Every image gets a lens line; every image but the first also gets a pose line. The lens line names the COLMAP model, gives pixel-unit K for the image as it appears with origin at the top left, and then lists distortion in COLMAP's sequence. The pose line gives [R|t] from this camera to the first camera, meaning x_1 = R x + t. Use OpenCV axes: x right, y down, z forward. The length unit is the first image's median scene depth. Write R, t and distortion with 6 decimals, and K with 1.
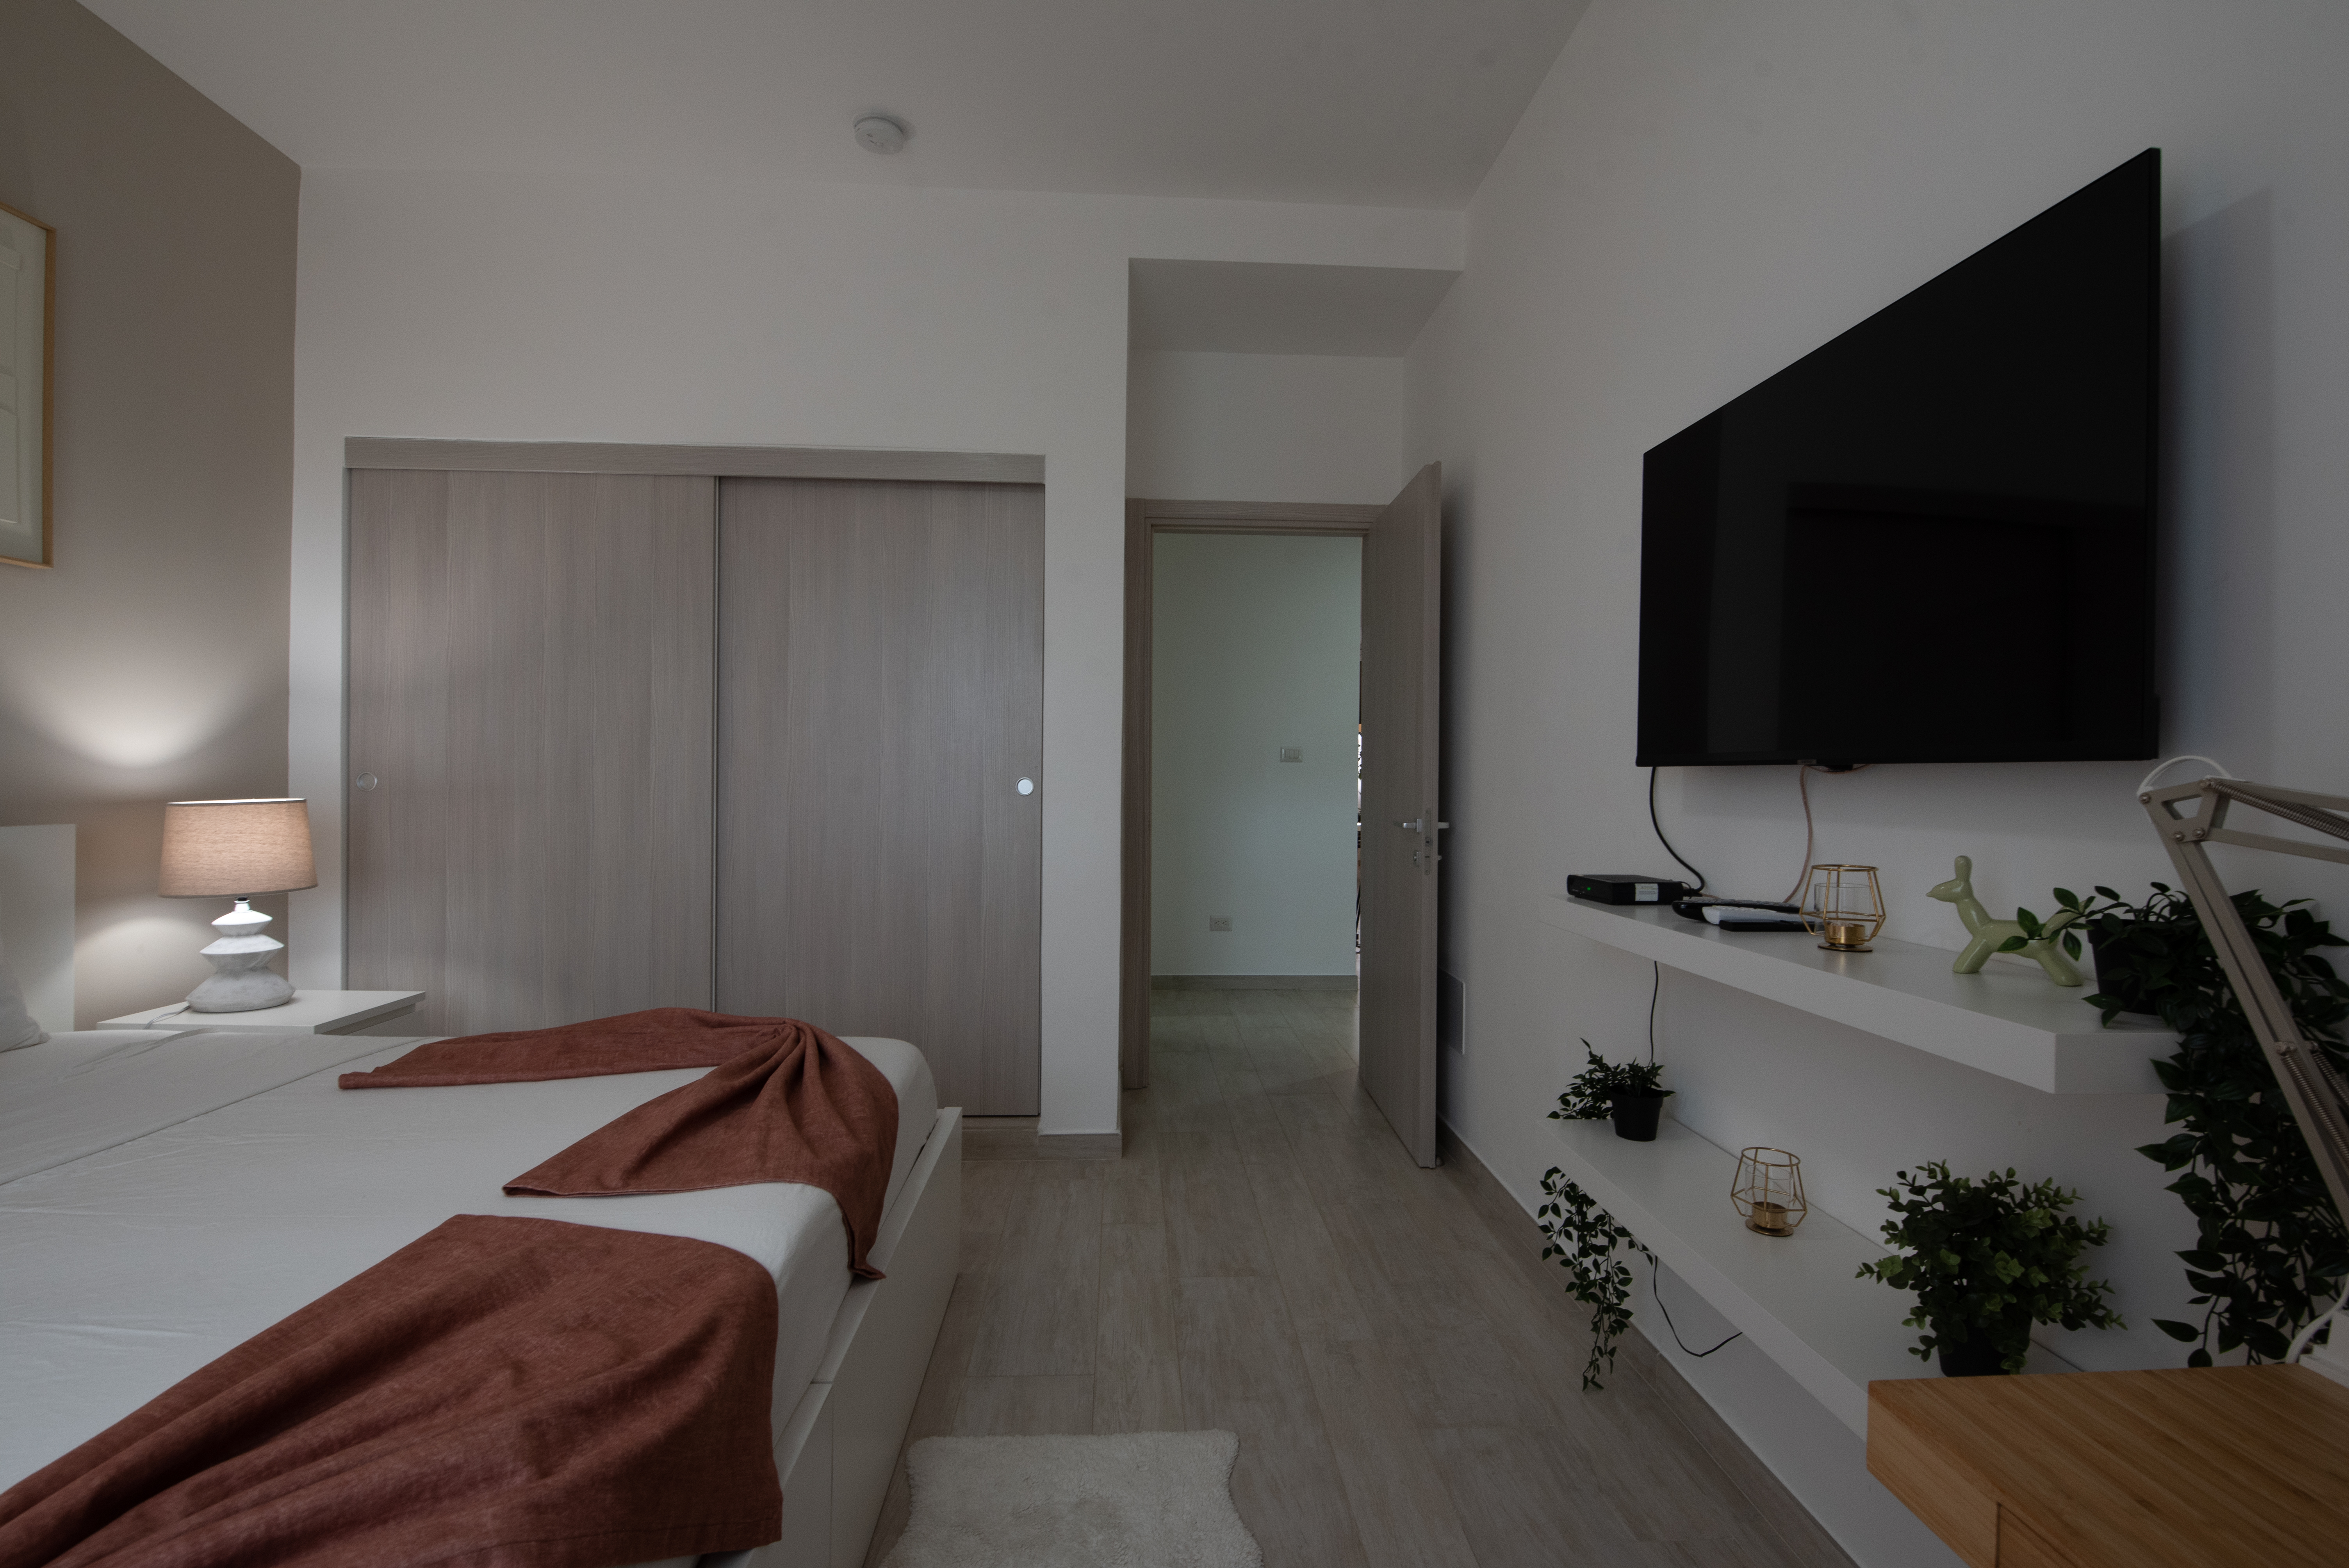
lens RADIAL K [[1079.7, 0, 1177.9], [0, 1079.7, 779.7], [0, 0, 1]] dist [-0.004980, -0.007554]
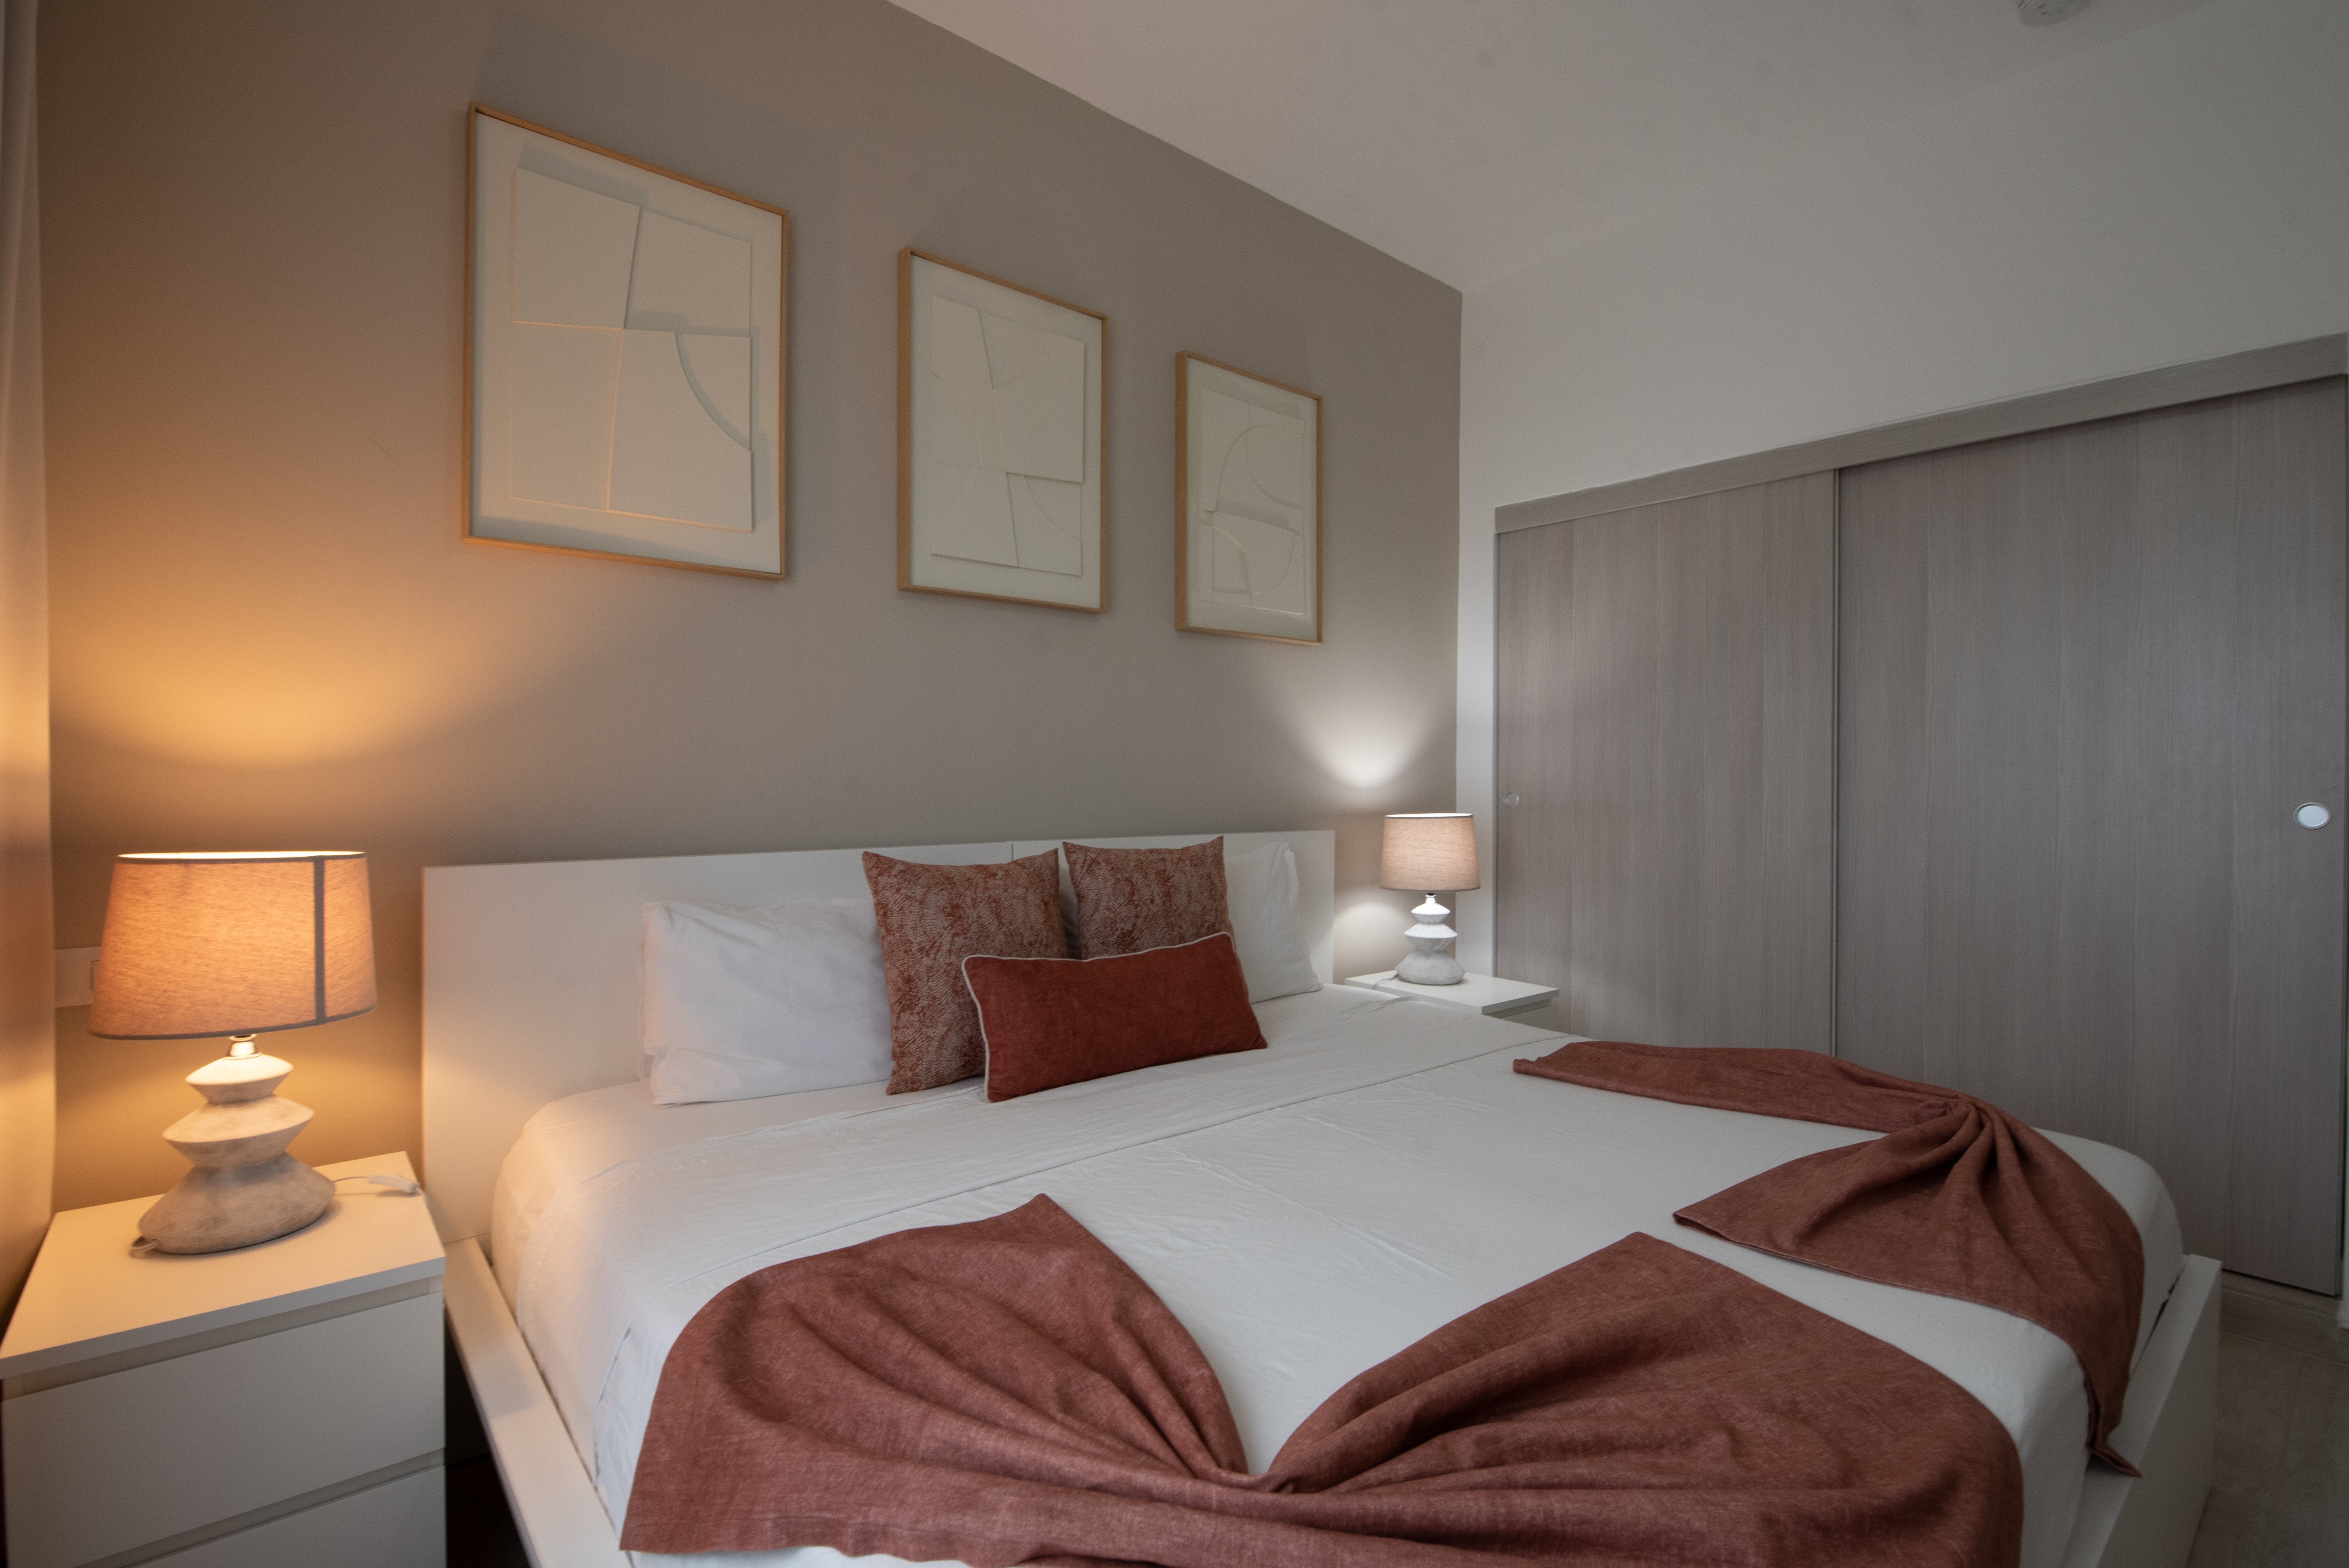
lens RADIAL K [[1079.7, 0, 1180.3], [0, 1079.7, 784.9], [0, 0, 1]] dist [-0.004980, -0.007554]
pose [[0.603795, -0.000265, -0.797140, -0.064384], [-0.006768, 0.999962, -0.005459, -0.008465], [0.797111, 0.008691, 0.603770, 0.012558]]
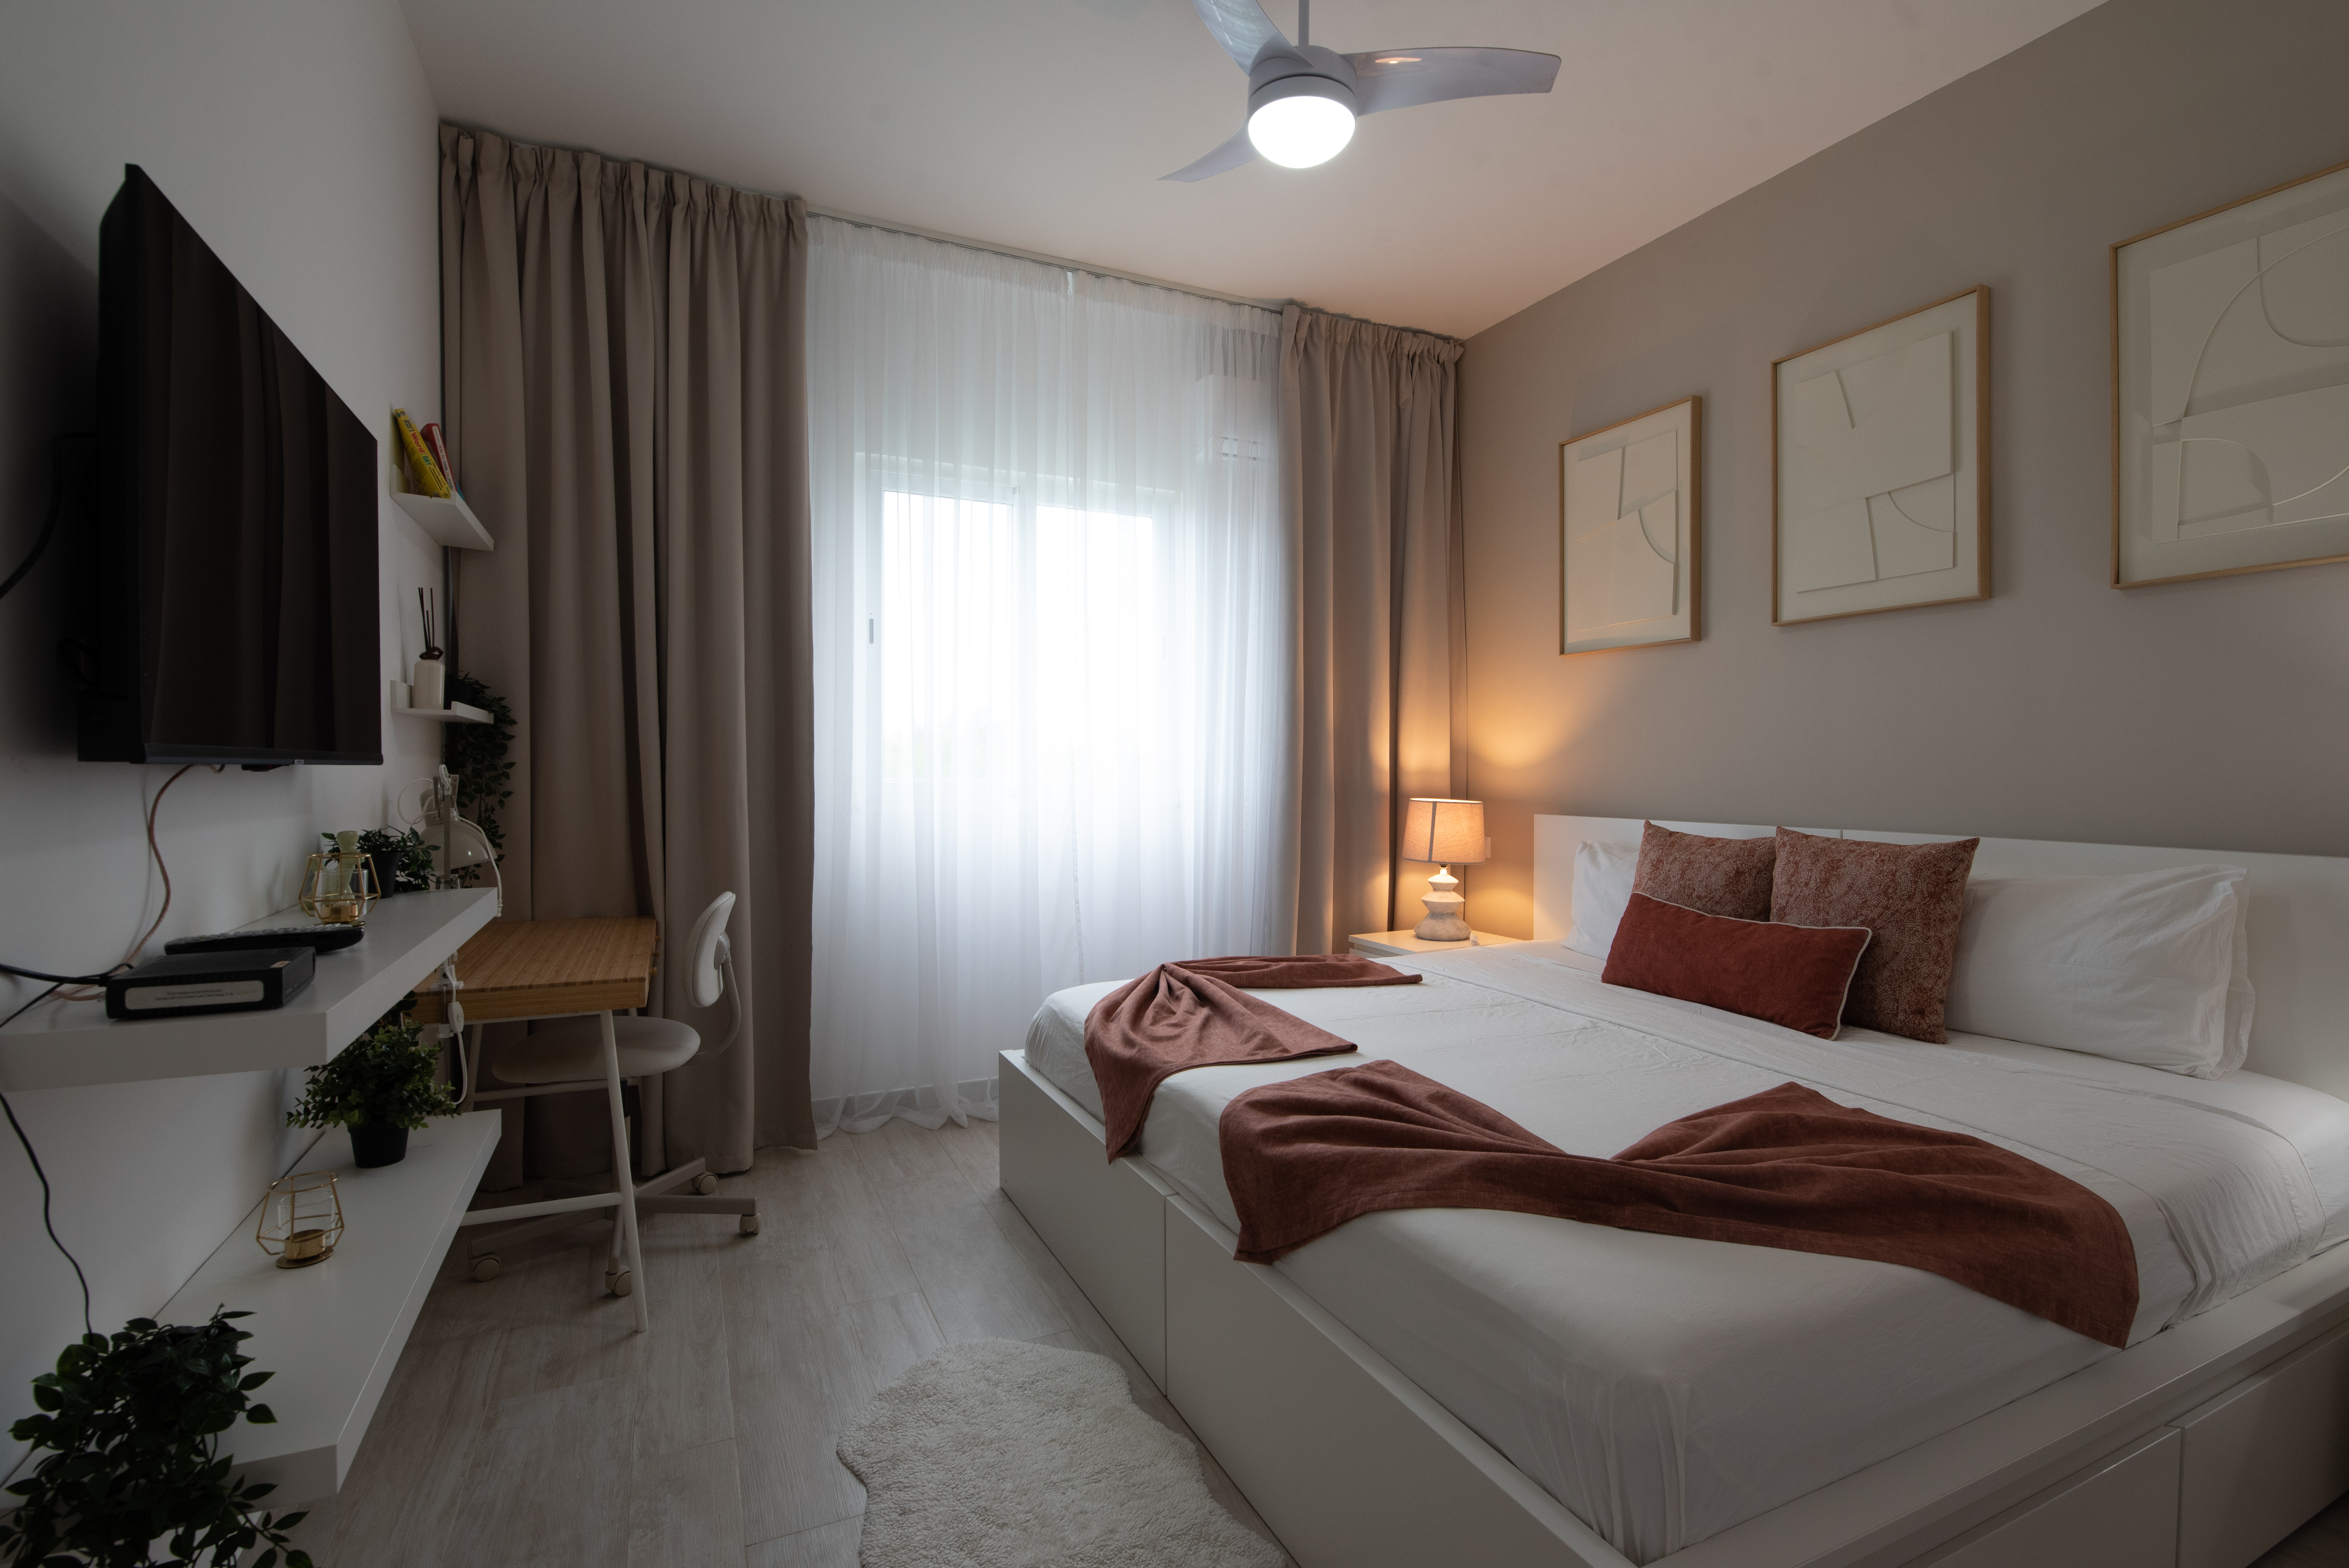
lens RADIAL K [[1079.7, 0, 1171.7], [0, 1079.7, 783.5], [0, 0, 1]] dist [-0.004980, -0.007554]
pose [[-0.931080, -0.002627, -0.364807, 0.128866], [-0.010569, 0.999749, 0.019775, -0.023896], [0.364663, 0.022268, -0.930873, 1.382362]]
